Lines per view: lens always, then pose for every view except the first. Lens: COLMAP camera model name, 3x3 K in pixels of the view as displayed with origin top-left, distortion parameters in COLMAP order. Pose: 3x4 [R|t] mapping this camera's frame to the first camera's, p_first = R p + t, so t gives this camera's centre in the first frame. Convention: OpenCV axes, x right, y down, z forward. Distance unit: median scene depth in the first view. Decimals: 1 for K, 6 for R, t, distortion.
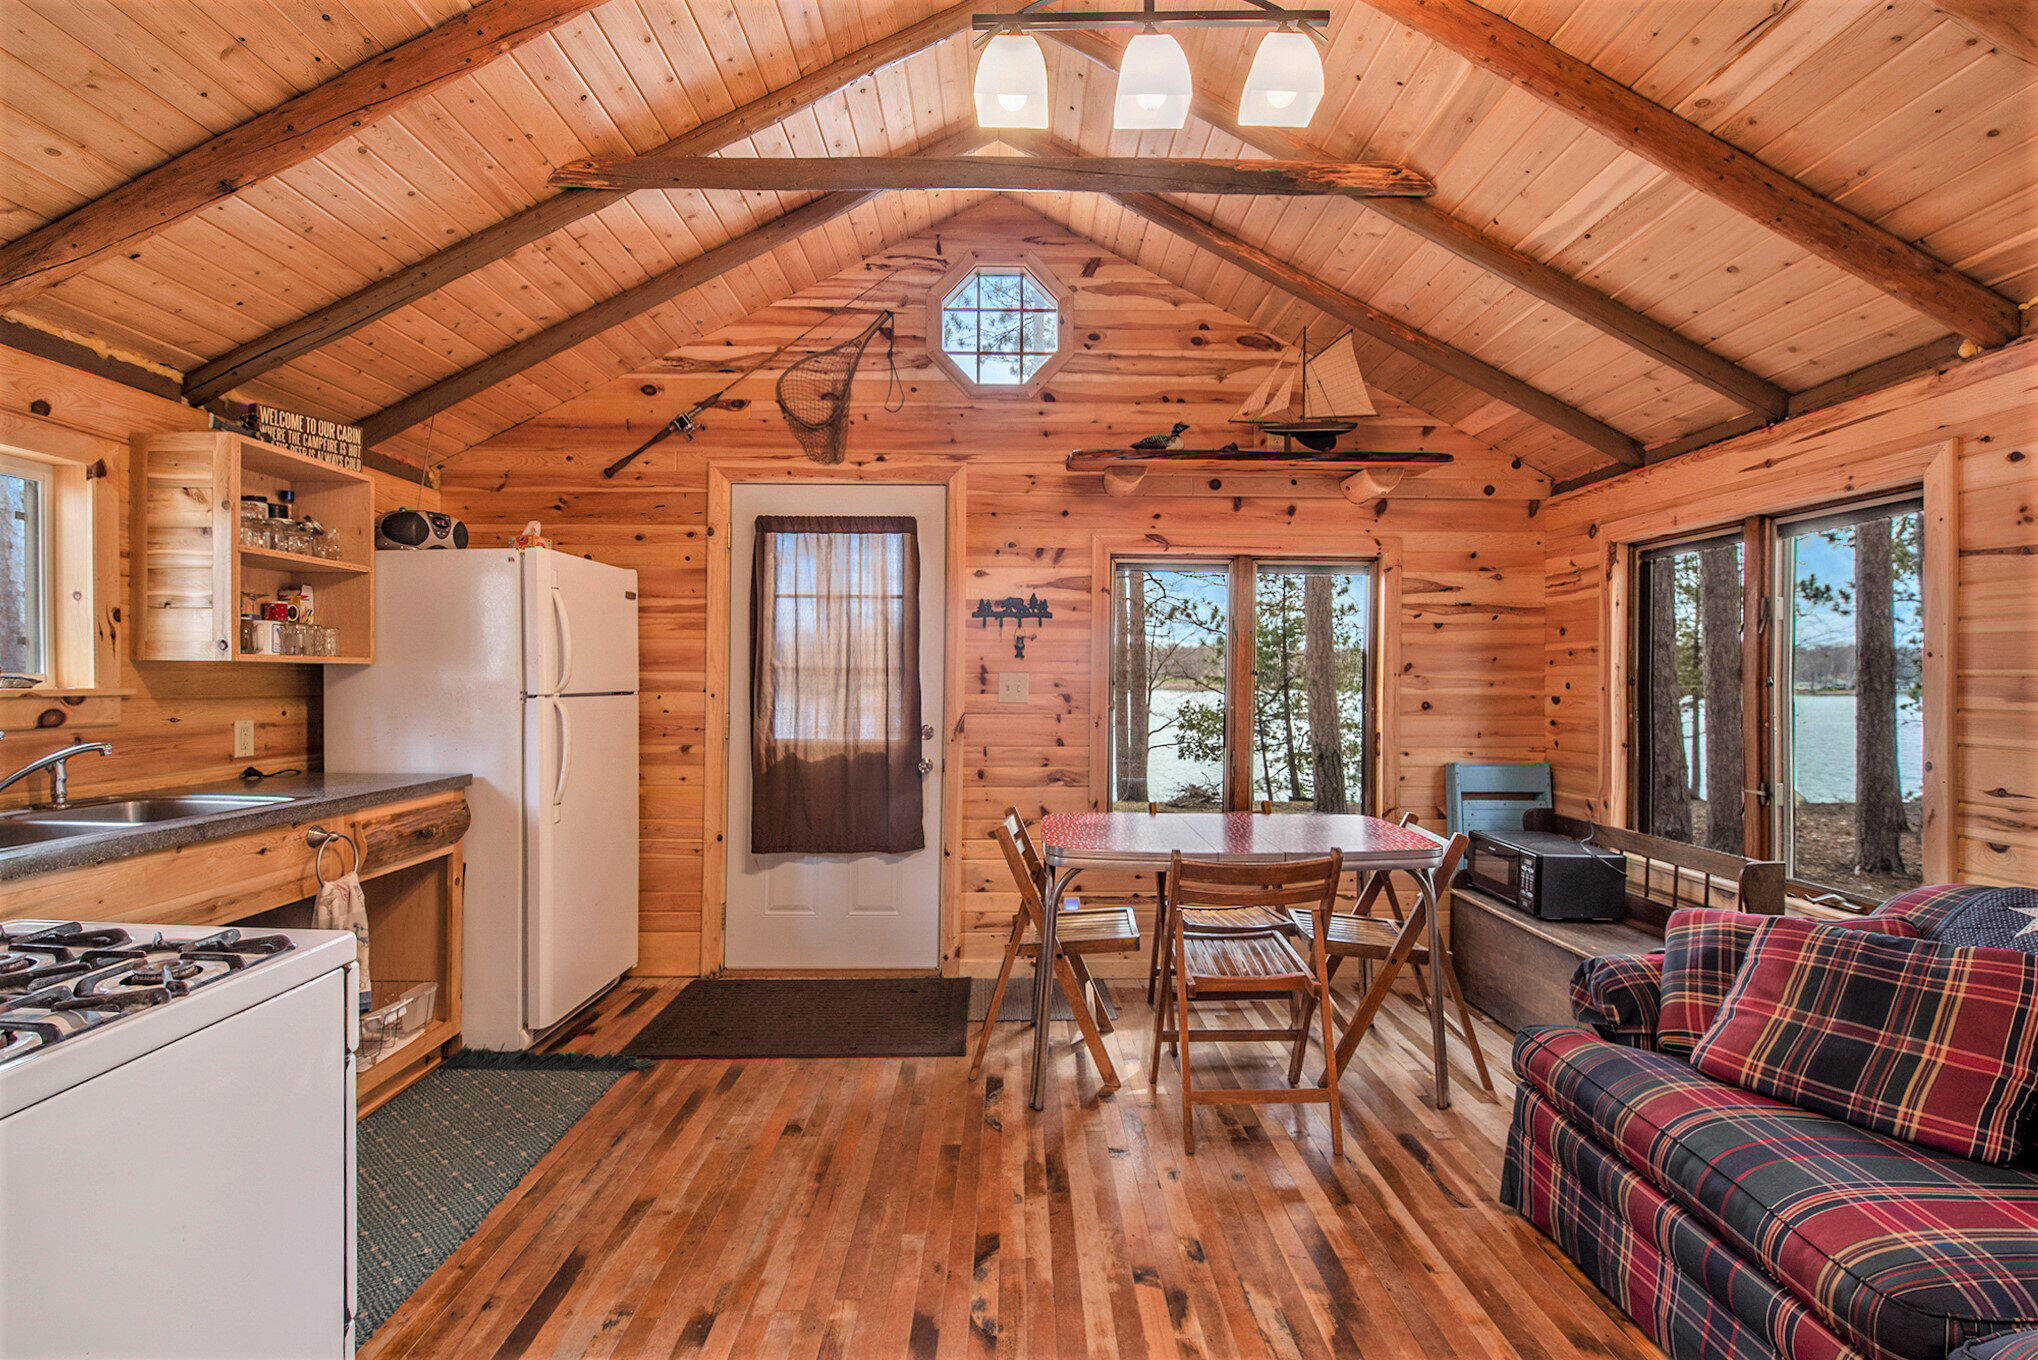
lens RADIAL K [[856.2, 0, 1018.3], [0, 856.2, 676.7], [0, 0, 1]] dist [-0.028925, -0.001436]
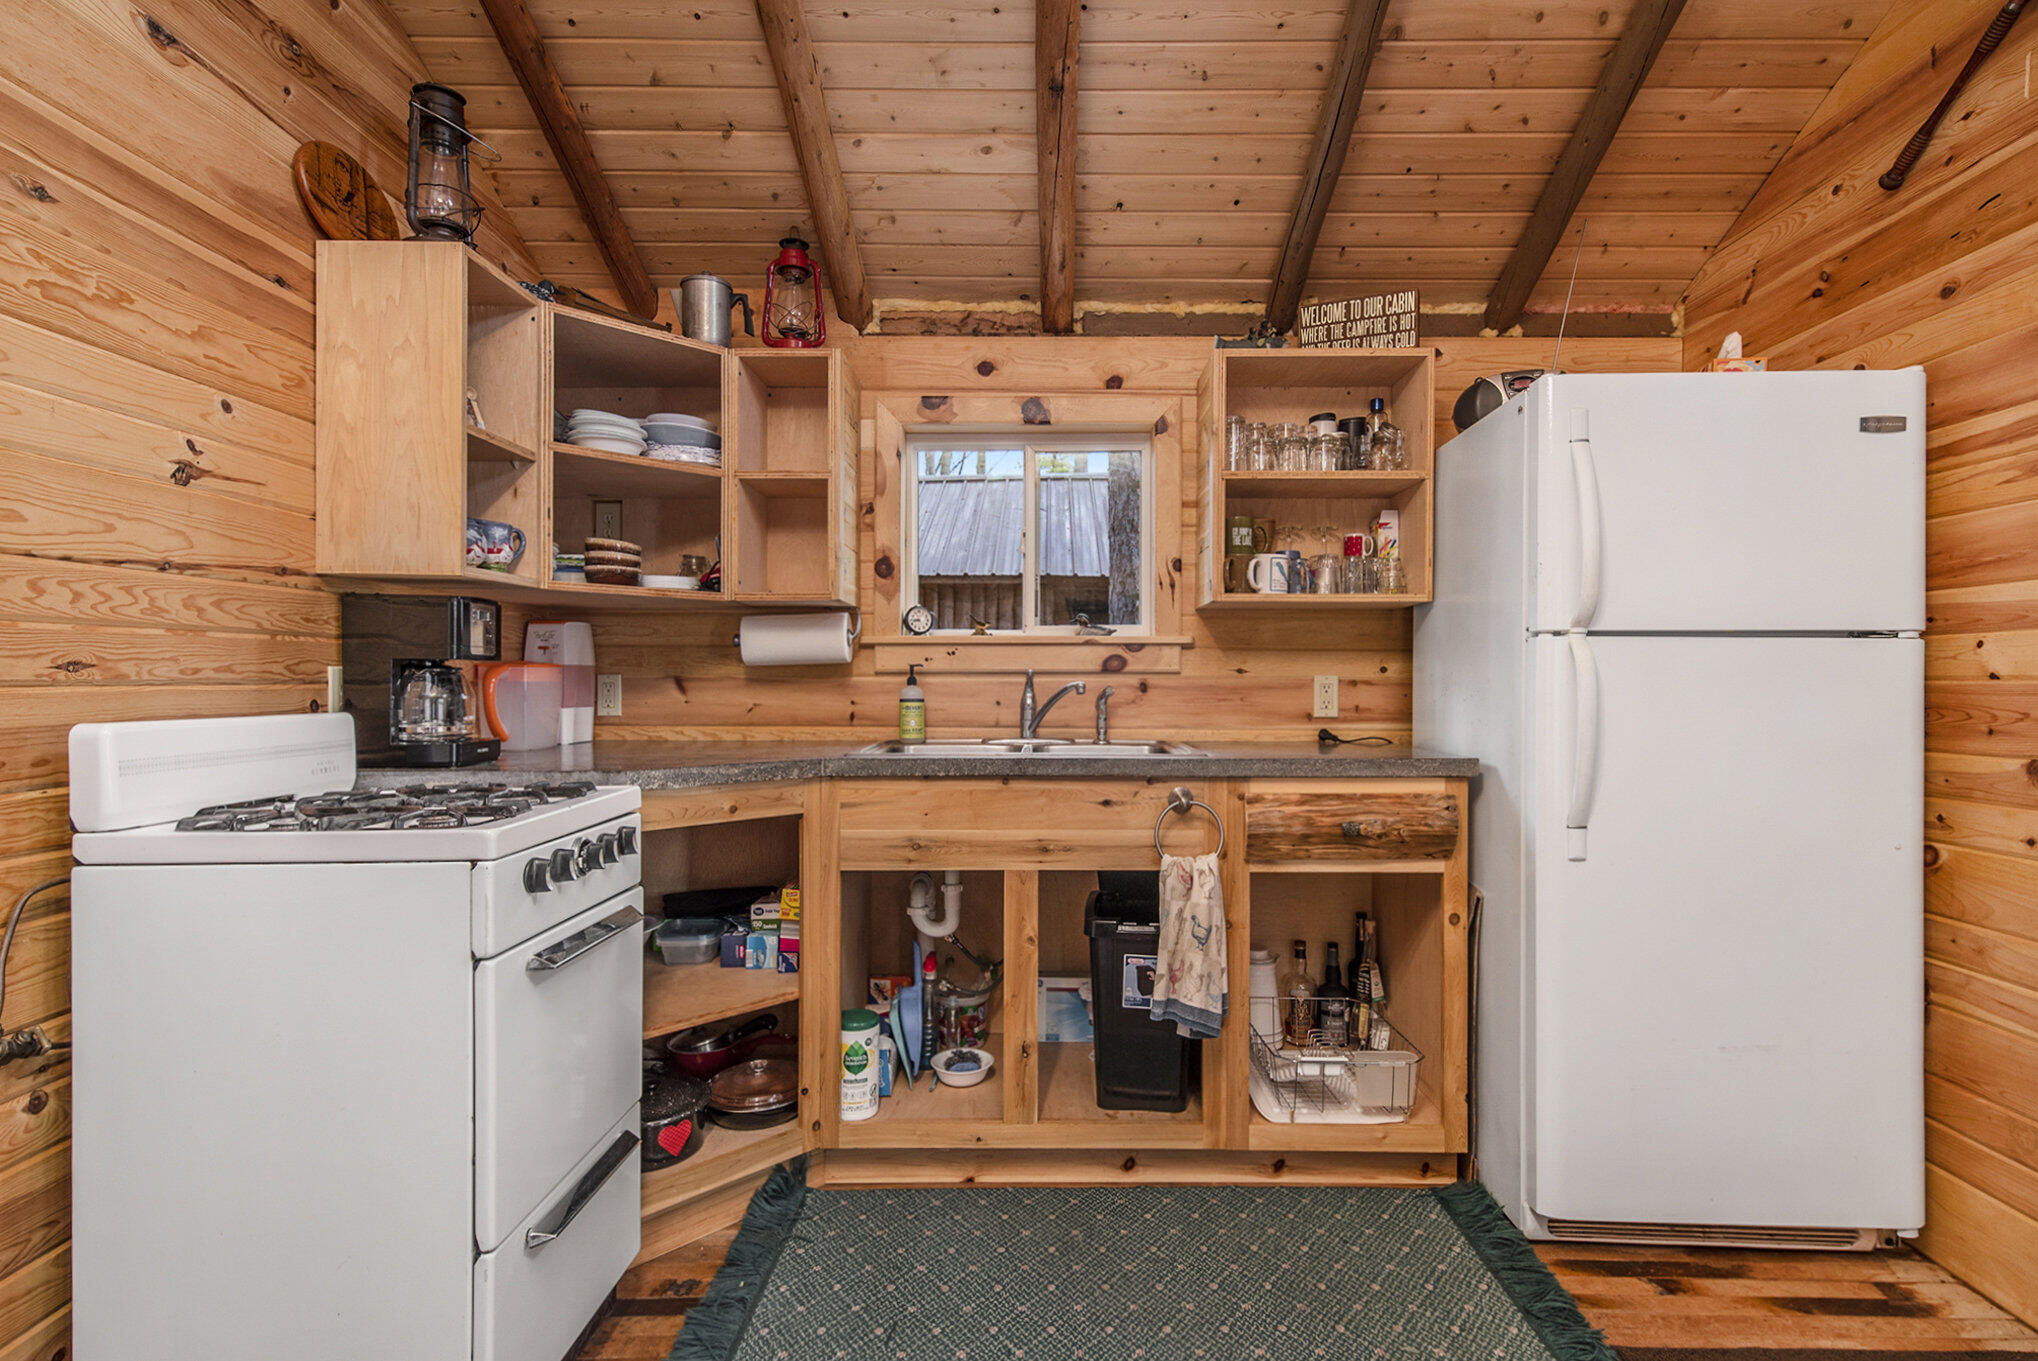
lens RADIAL K [[1022.4, 0, 1018.4], [0, 1022.4, 683.1], [0, 0, 1]] dist [0.002943, -0.003326]
pose [[-0.034372, 0.000992, -0.999409, 0.143885], [-0.002491, 0.999996, 0.001078, 0.056995], [0.999406, 0.002527, -0.034369, 0.682053]]
